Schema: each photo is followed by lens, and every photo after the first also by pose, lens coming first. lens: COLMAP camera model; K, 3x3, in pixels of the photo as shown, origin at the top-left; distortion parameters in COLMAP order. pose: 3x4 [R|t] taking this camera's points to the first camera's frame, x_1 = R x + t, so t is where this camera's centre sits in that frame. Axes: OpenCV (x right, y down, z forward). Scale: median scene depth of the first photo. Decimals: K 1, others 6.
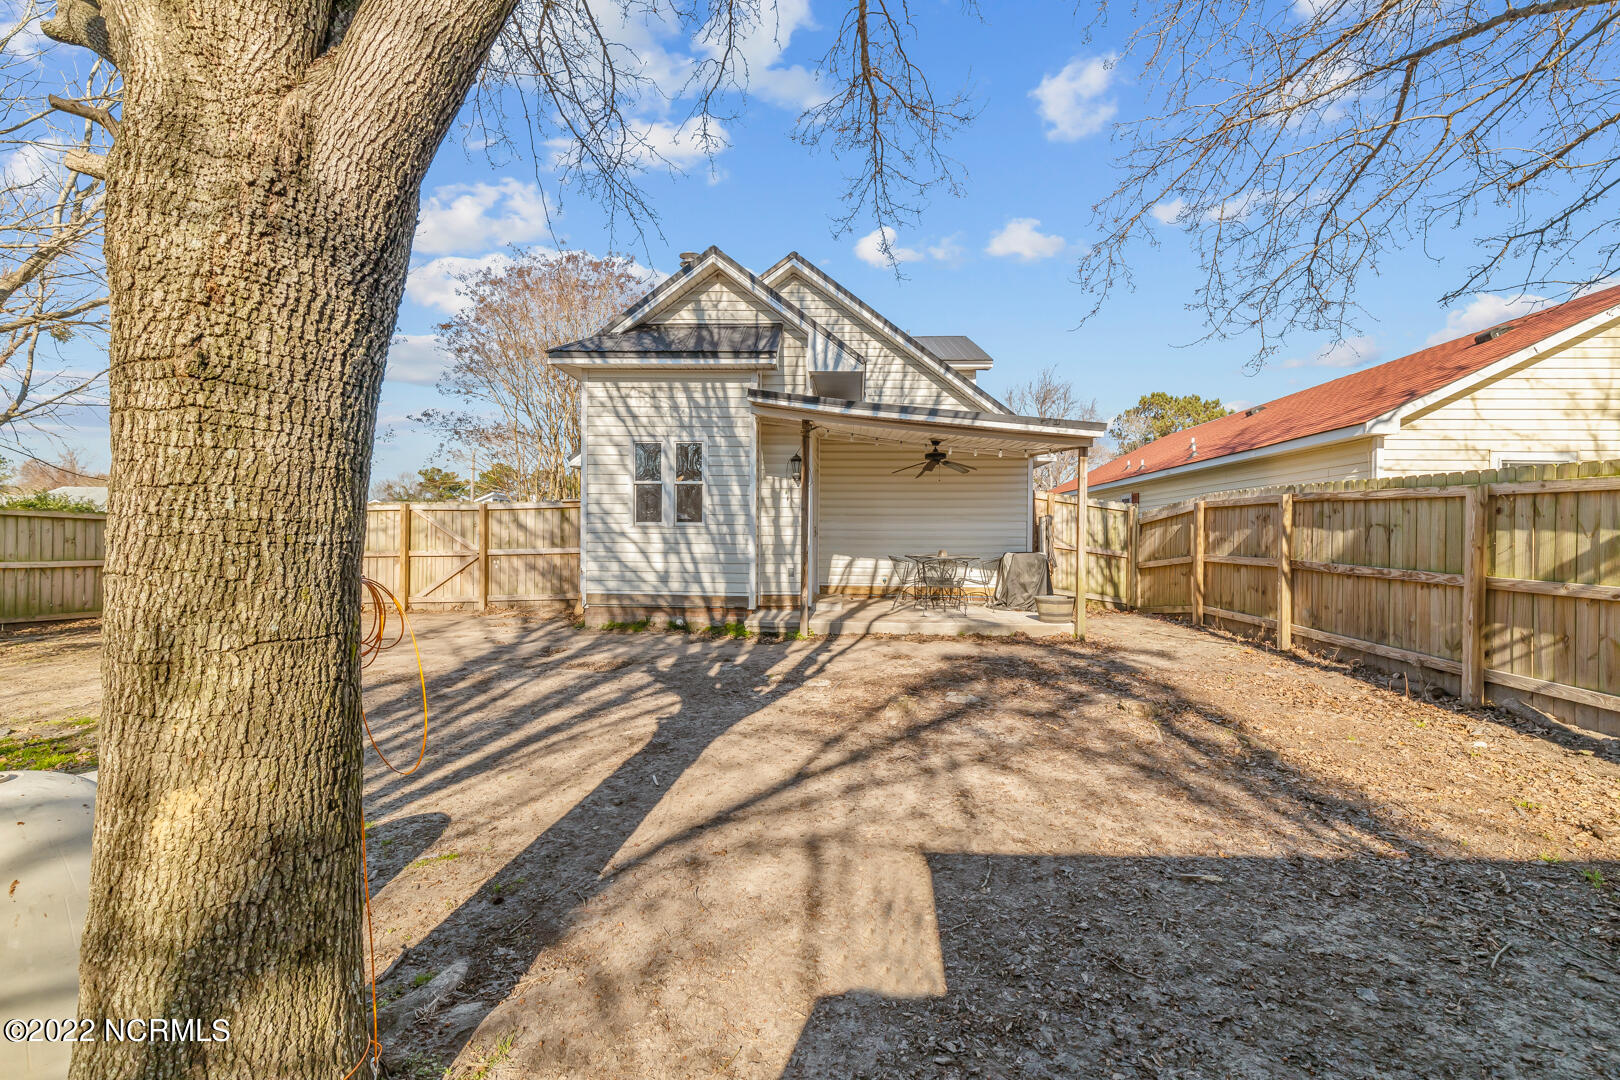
lens RADIAL K [[733.1, 0, 828.1], [0, 733.1, 544.8], [0, 0, 1]] dist [0.010626, -0.001684]
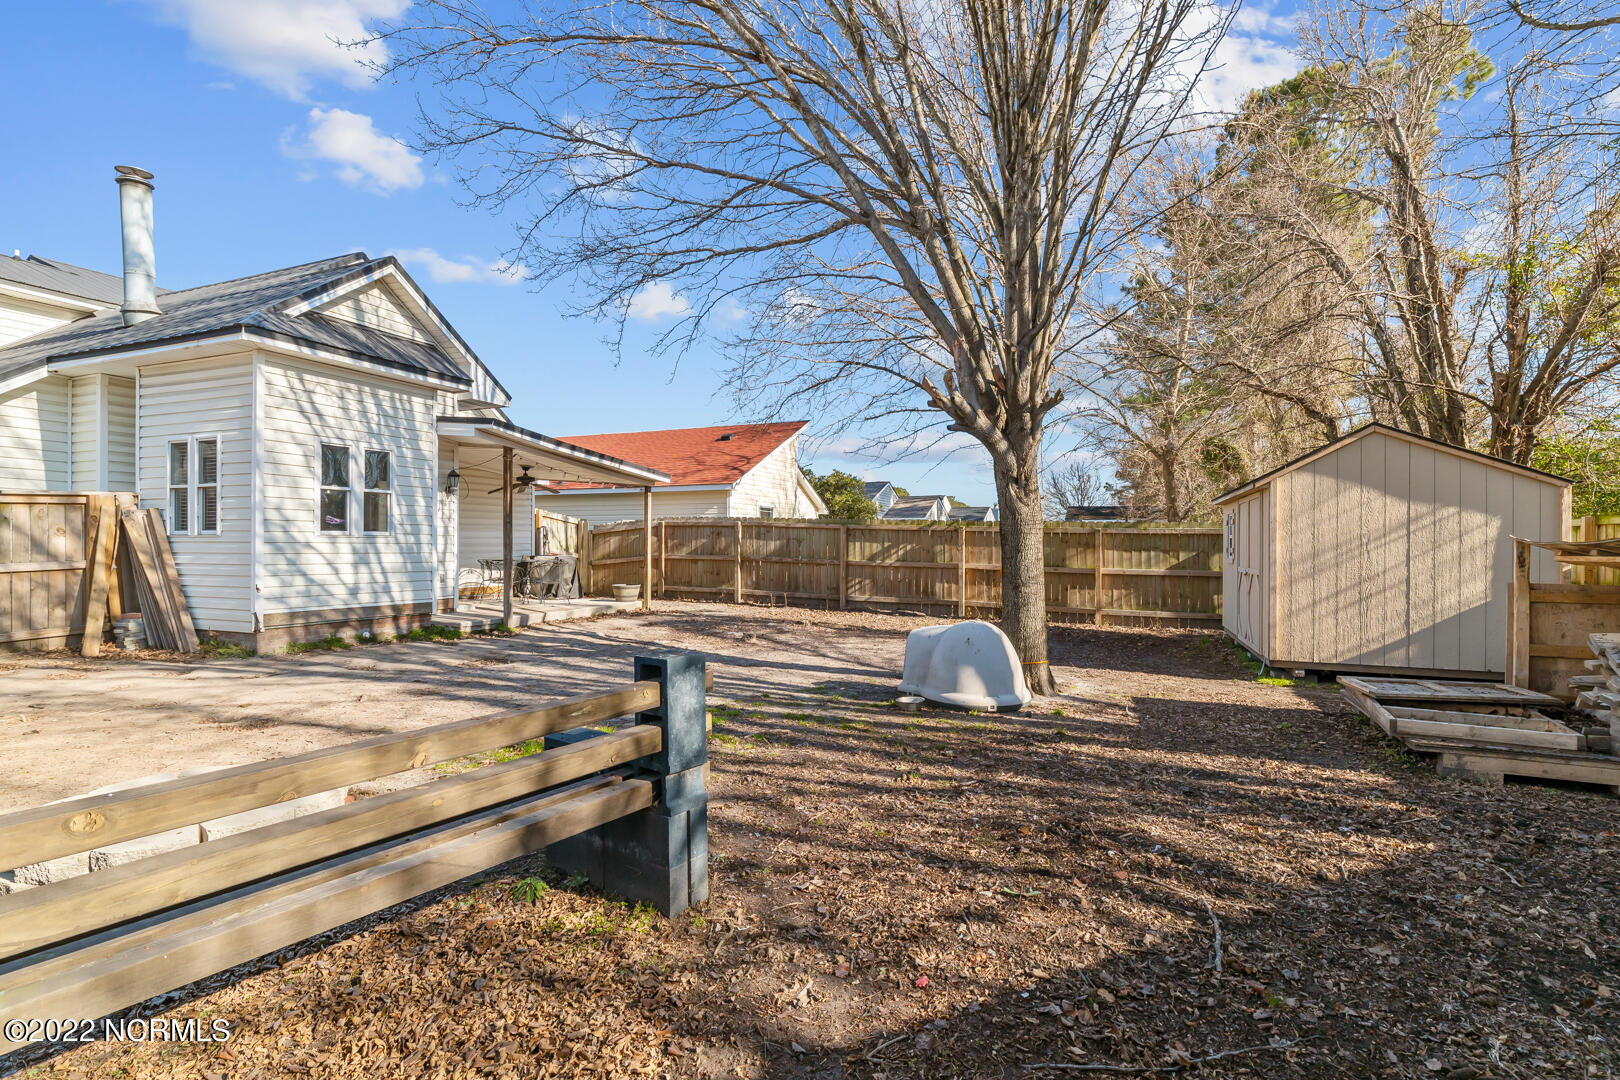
lens RADIAL K [[733.1, 0, 799.6], [0, 733.1, 547.6], [0, 0, 1]] dist [0.010626, -0.001684]
pose [[0.372962, -0.012551, 0.927762, -0.890642], [0.006306, 0.999920, 0.010992, -0.016904], [-0.927825, 0.001750, 0.373011, 0.109695]]
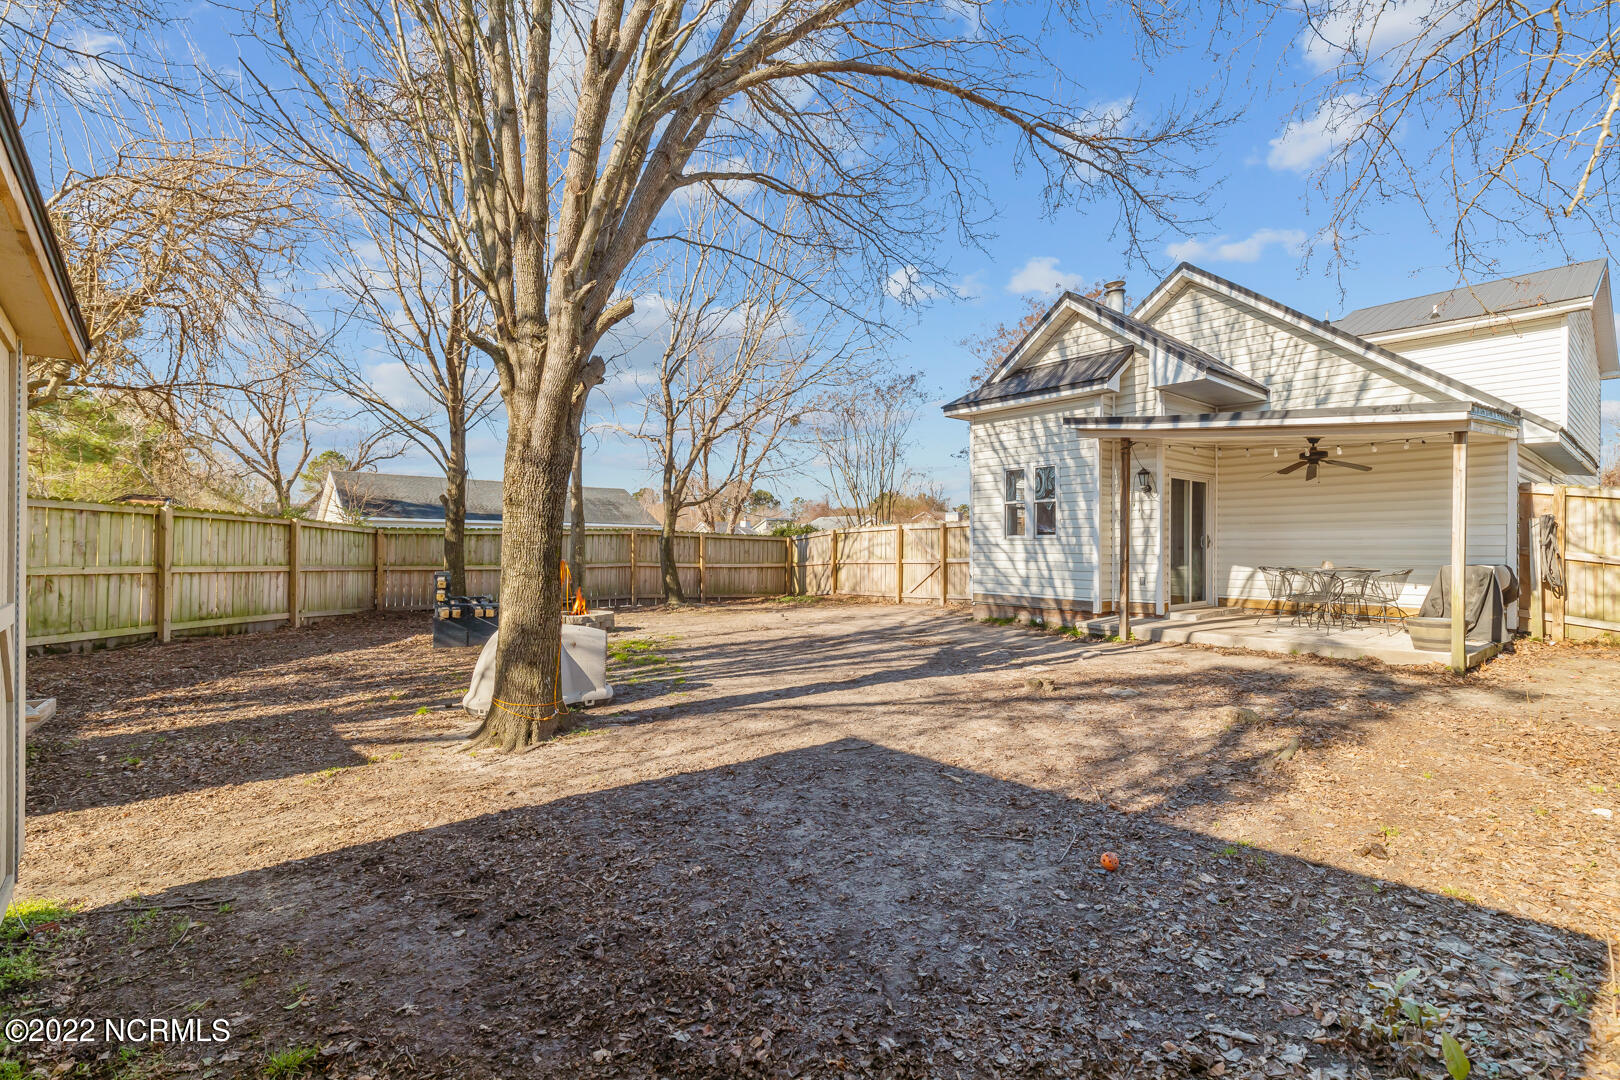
lens RADIAL K [[733.1, 0, 812.4], [0, 733.1, 550.7], [0, 0, 1]] dist [0.010626, -0.001684]
pose [[0.668596, -0.002502, -0.743622, 0.427530], [-0.006355, 0.999939, -0.009079, 0.007592], [0.743599, 0.010796, 0.668539, -0.050227]]
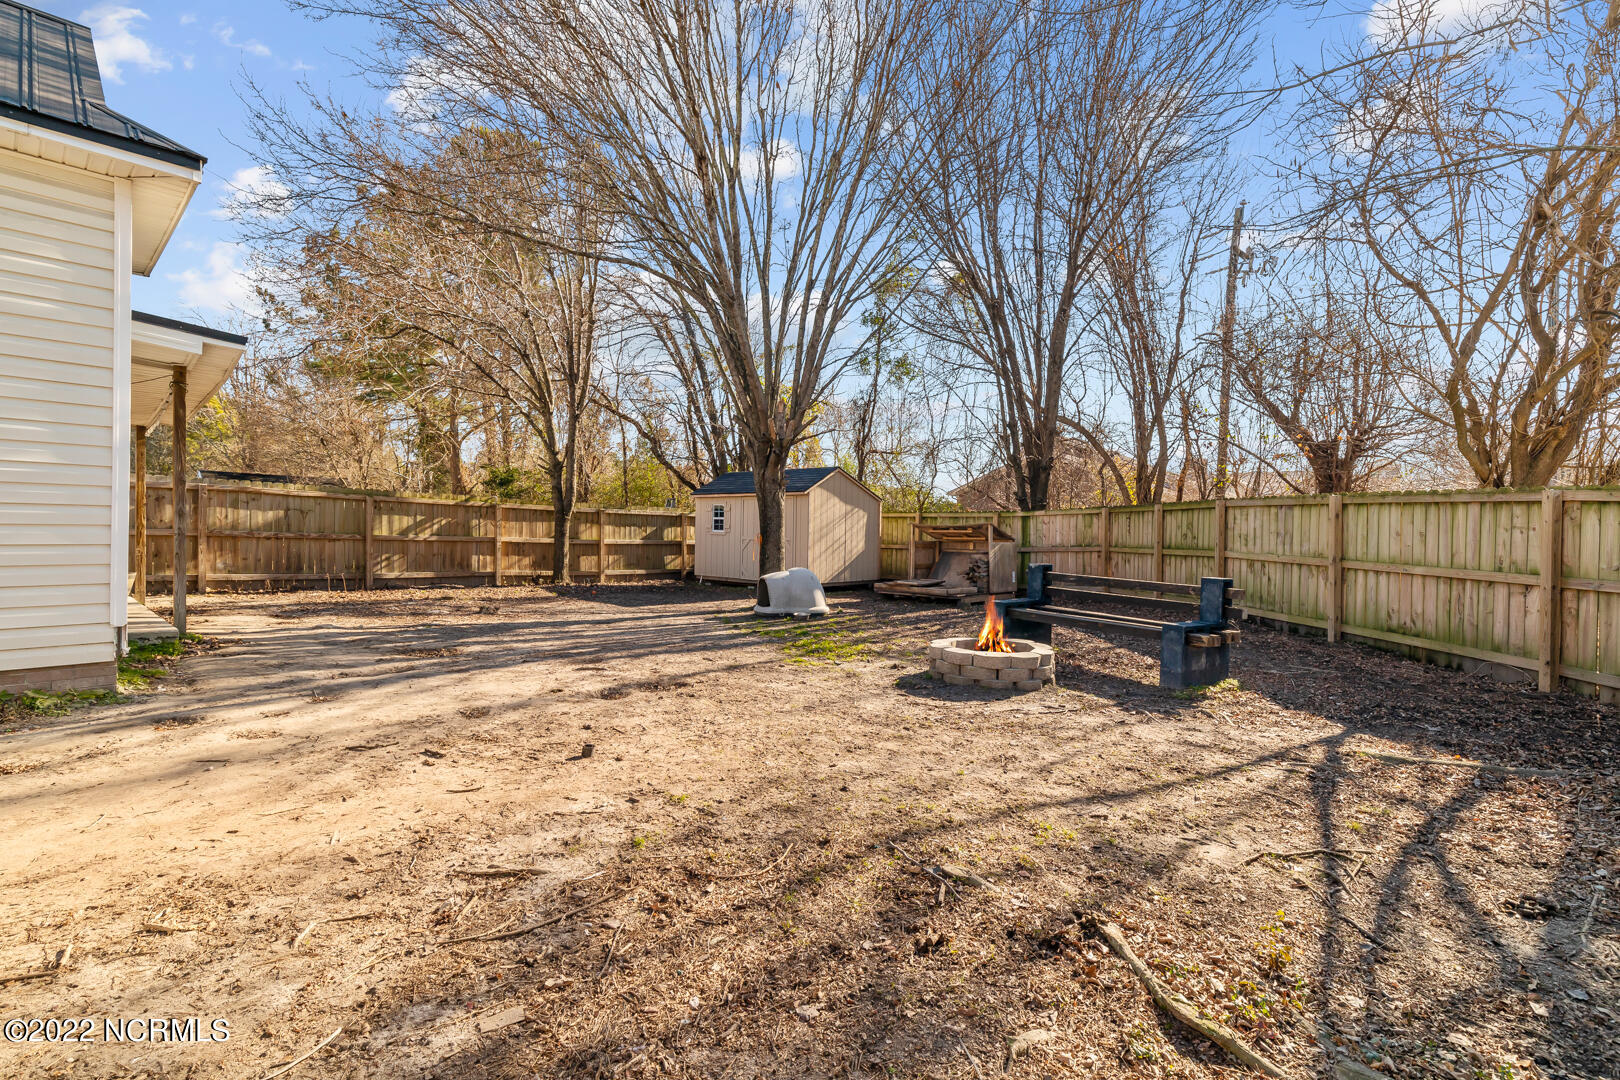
lens RADIAL K [[733.1, 0, 807.3], [0, 733.1, 537.2], [0, 0, 1]] dist [0.010626, -0.001684]
pose [[-0.740855, -0.024900, 0.671203, -0.977514], [-0.016097, 0.999684, 0.019318, -0.008921], [-0.671472, 0.003508, -0.741022, 1.032700]]
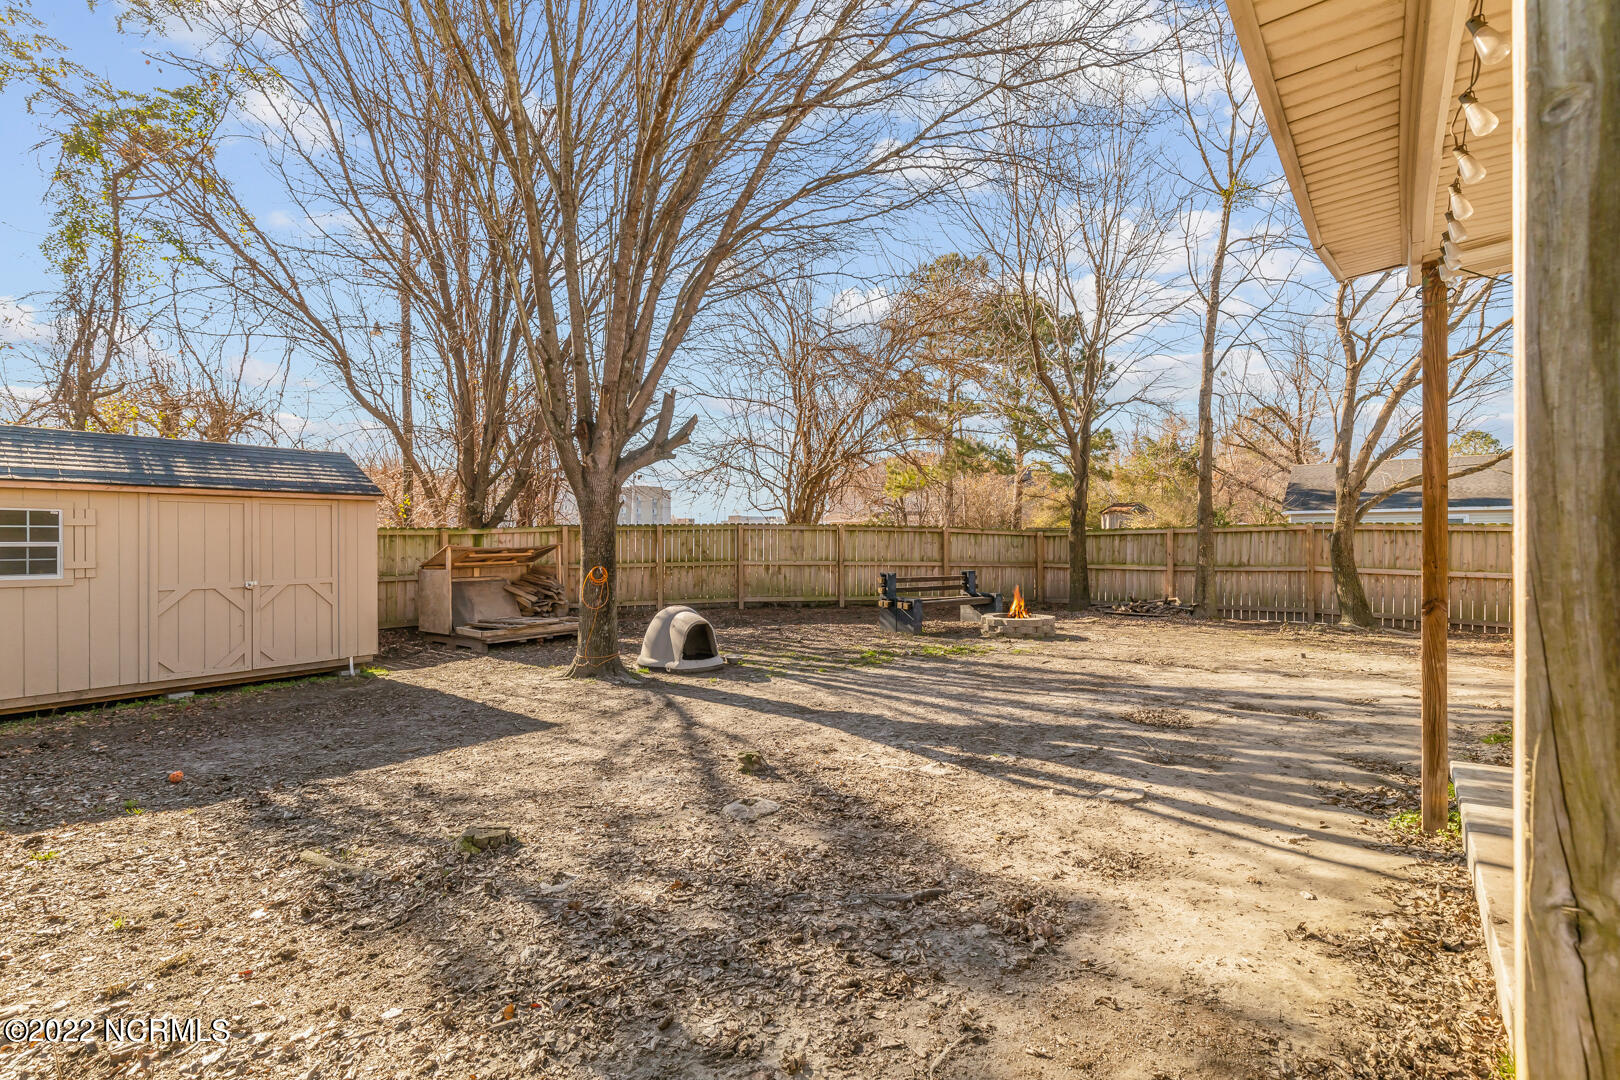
lens RADIAL K [[733.1, 0, 804.6], [0, 733.1, 537.0], [0, 0, 1]] dist [0.010626, -0.001684]
pose [[-0.605595, -0.001752, -0.795771, 0.420330], [0.001332, 0.999994, -0.003216, -0.020719], [0.795772, -0.003008, -0.605589, 0.878025]]
